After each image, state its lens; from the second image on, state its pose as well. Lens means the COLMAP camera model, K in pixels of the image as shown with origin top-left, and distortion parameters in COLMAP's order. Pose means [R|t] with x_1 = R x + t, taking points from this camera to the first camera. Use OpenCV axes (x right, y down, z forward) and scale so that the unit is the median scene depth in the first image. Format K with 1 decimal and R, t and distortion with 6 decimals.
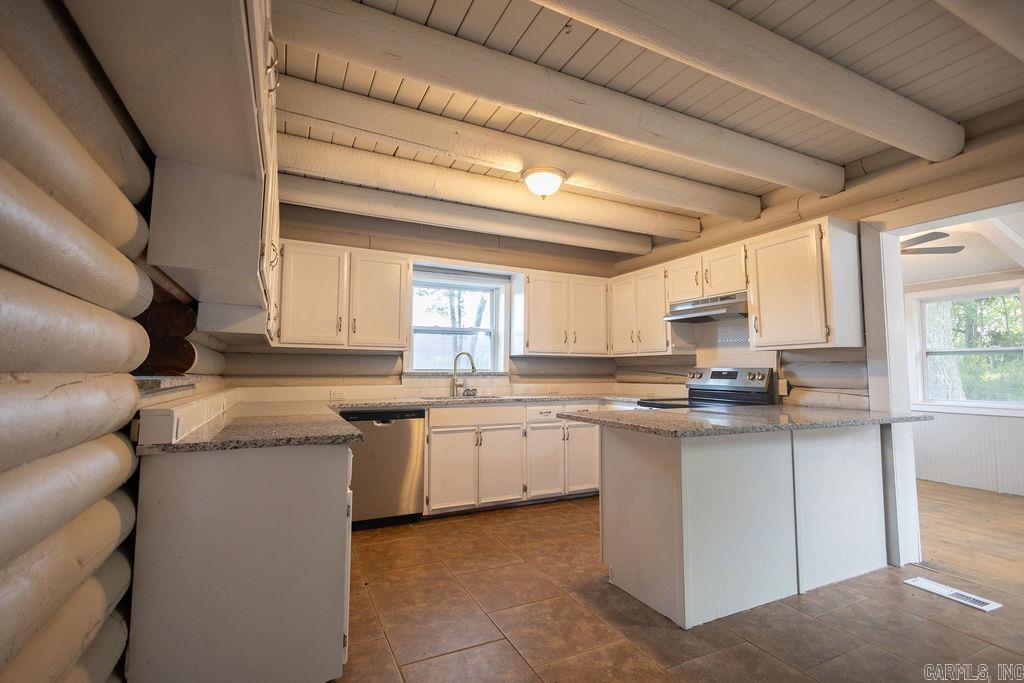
lens RADIAL K [[473.7, 0, 517.0], [0, 473.7, 339.2], [0, 0, 1]] dist [0.012700, 0.000491]
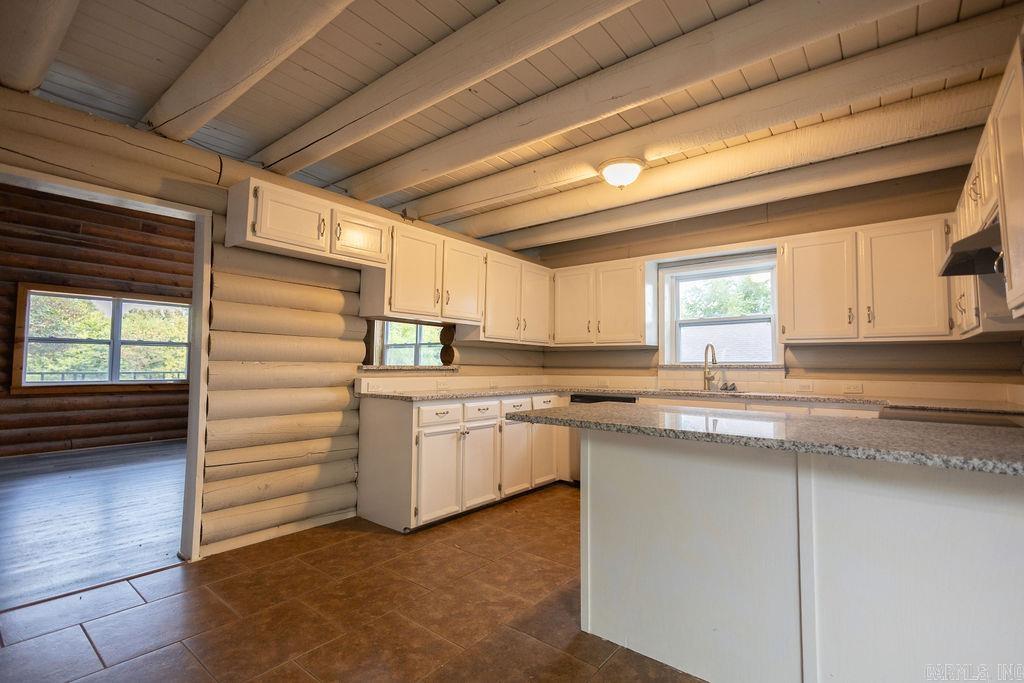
lens RADIAL K [[473.7, 0, 515.3], [0, 473.7, 339.3], [0, 0, 1]] dist [0.012700, 0.000491]
pose [[0.416885, -0.053912, -0.907359, 0.695622], [0.057071, 0.997822, -0.033065, 0.033543], [0.907166, -0.038000, 0.419054, 0.296730]]
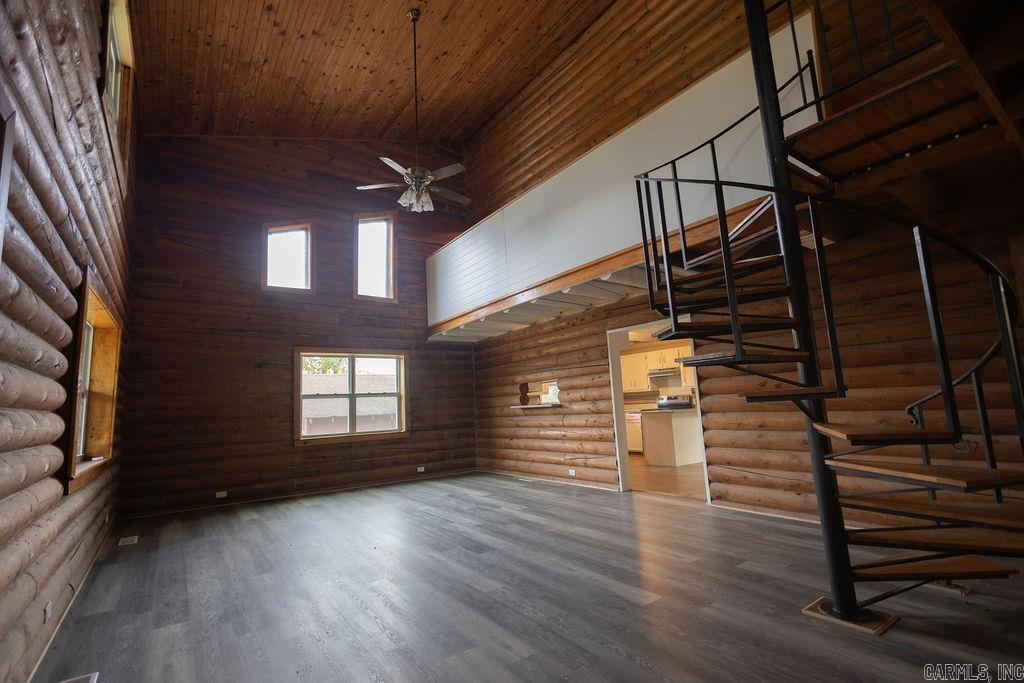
lens RADIAL K [[473.7, 0, 511.4], [0, 473.7, 341.2], [0, 0, 1]] dist [0.012700, 0.000491]
pose [[0.986025, -0.029907, 0.163893, -0.852503], [0.041971, 0.996618, -0.070649, -0.088710], [-0.161226, 0.076541, 0.983945, -1.433896]]
